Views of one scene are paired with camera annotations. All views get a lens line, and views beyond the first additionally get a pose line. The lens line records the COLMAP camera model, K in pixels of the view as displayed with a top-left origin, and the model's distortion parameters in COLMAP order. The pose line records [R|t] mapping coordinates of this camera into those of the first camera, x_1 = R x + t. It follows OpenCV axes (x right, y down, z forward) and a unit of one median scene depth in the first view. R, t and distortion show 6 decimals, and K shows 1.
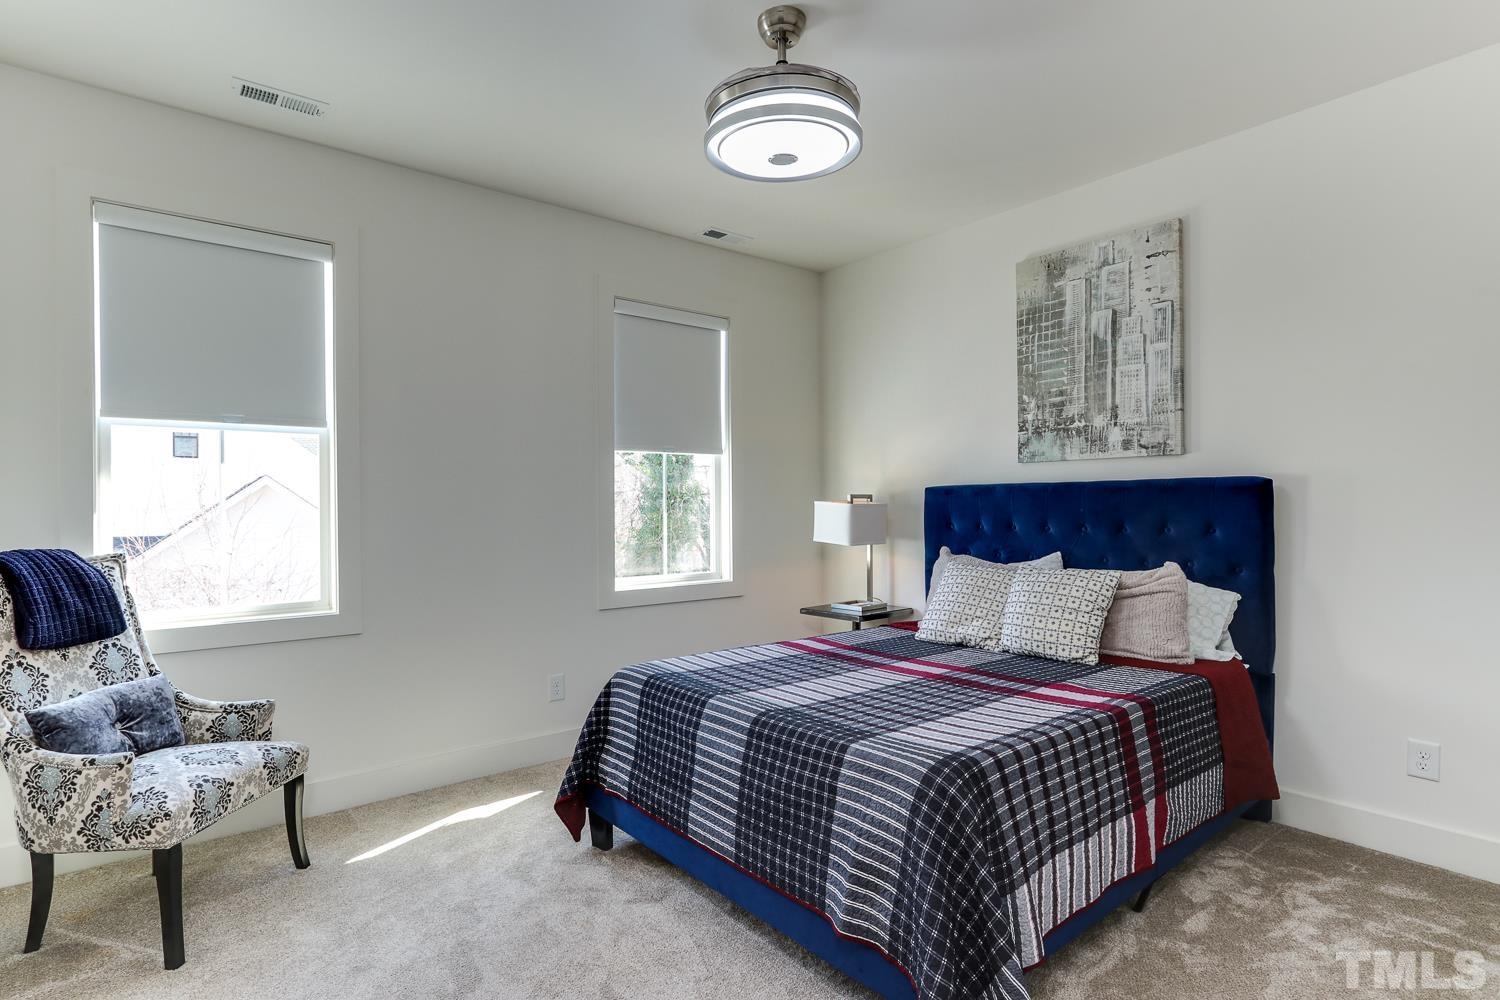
lens RADIAL K [[766.6, 0, 739.9], [0, 766.6, 498.9], [0, 0, 1]] dist [-0.002065, 0.000960]
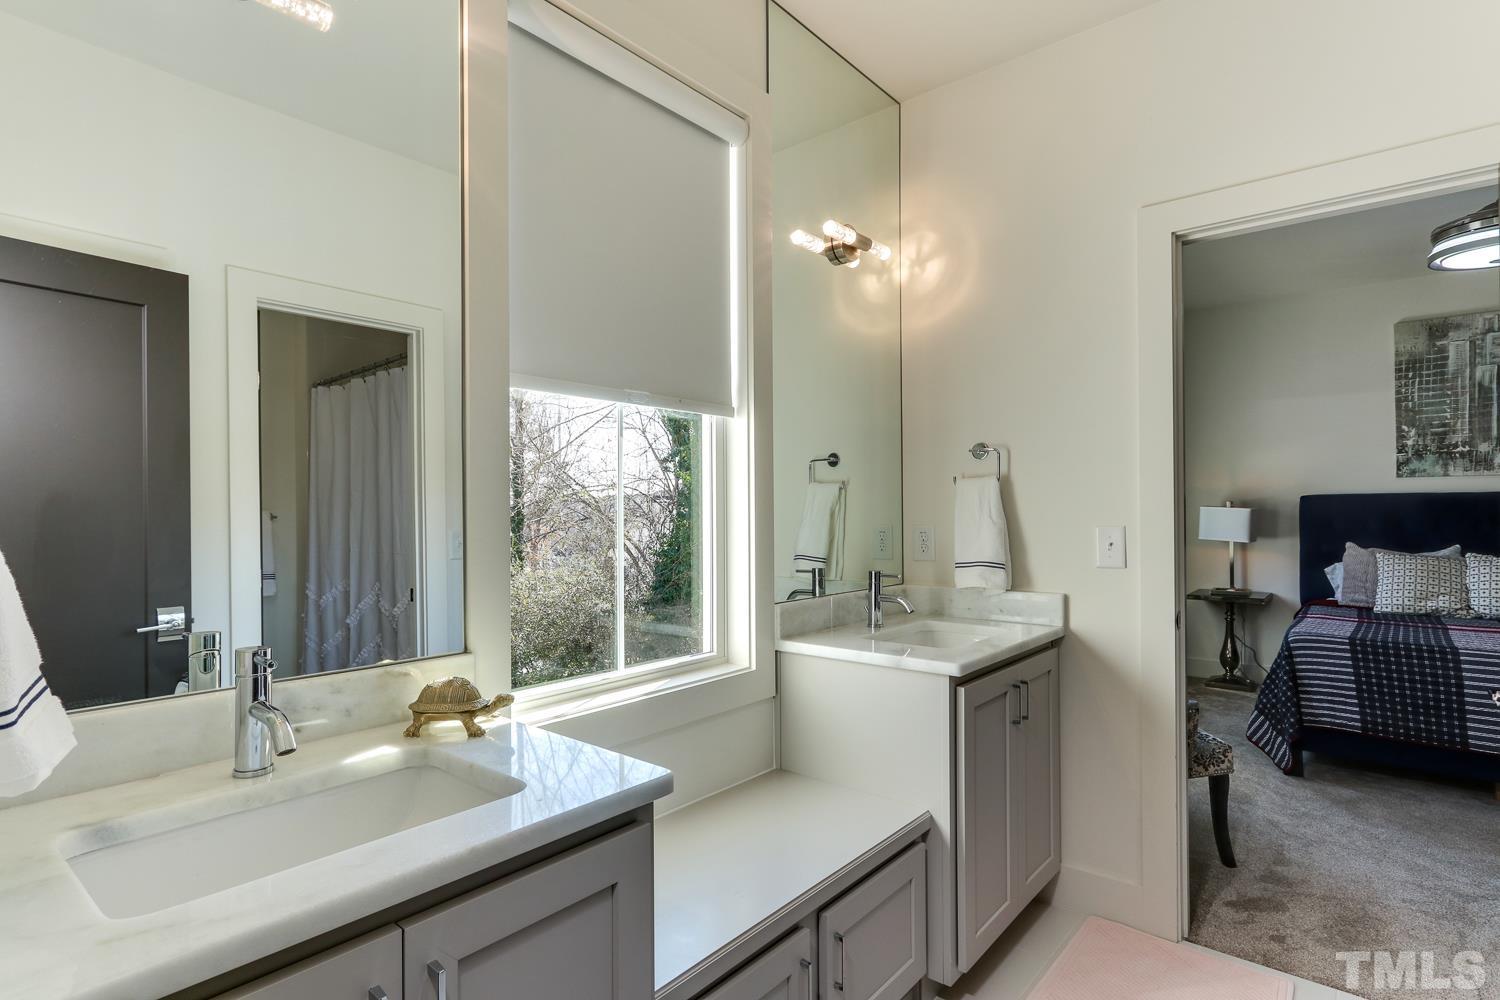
lens RADIAL K [[766.6, 0, 748.5], [0, 766.6, 504.5], [0, 0, 1]] dist [-0.002065, 0.000960]
pose [[0.981404, 0.000548, 0.191955, -1.018828], [-0.000714, 0.999999, 0.000795, -0.001180], [-0.191955, -0.000917, 0.981403, -0.070095]]
